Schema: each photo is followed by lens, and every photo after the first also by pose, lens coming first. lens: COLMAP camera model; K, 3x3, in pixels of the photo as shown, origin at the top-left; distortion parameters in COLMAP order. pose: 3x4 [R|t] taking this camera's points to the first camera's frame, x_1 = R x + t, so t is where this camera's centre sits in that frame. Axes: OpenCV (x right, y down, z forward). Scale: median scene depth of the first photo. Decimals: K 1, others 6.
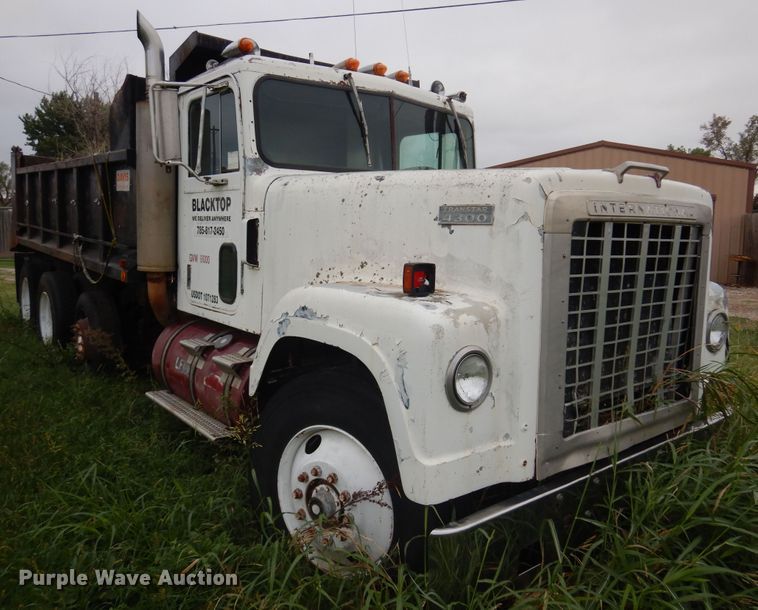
lens RADIAL K [[612.7, 0, 392.9], [0, 612.7, 302.5], [0, 0, 1]] dist [0.005187, -0.006458]
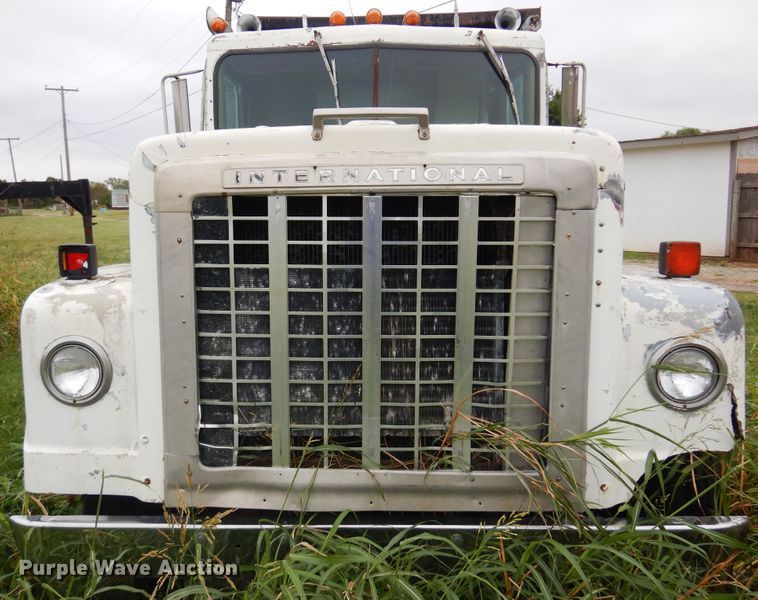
lens RADIAL K [[678.0, 0, 323.4], [0, 678.0, 299.1], [0, 0, 1]] dist [0.018042, 0.010471]
pose [[0.750113, 0.077249, -0.656782, 0.828361], [-0.059001, 0.997011, 0.049881, -0.044284], [0.658672, 0.001334, 0.752429, 0.367354]]
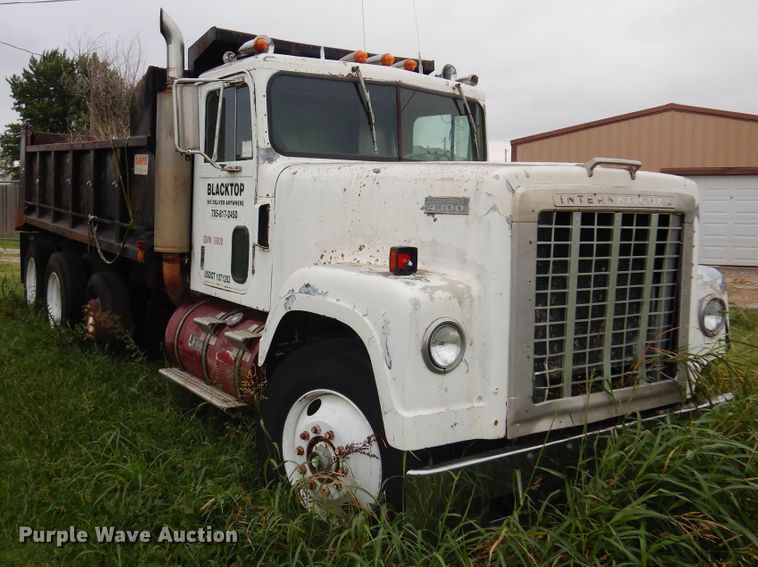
lens RADIAL K [[760.7, 0, 378.2], [0, 760.7, 269.3], [0, 0, 1]] dist [0.000163, 0.012720]
pose [[0.997335, 0.010821, -0.072148, 0.079219], [-0.013191, 0.999386, -0.032451, 0.021137], [0.071753, 0.033316, 0.996866, -0.362985]]
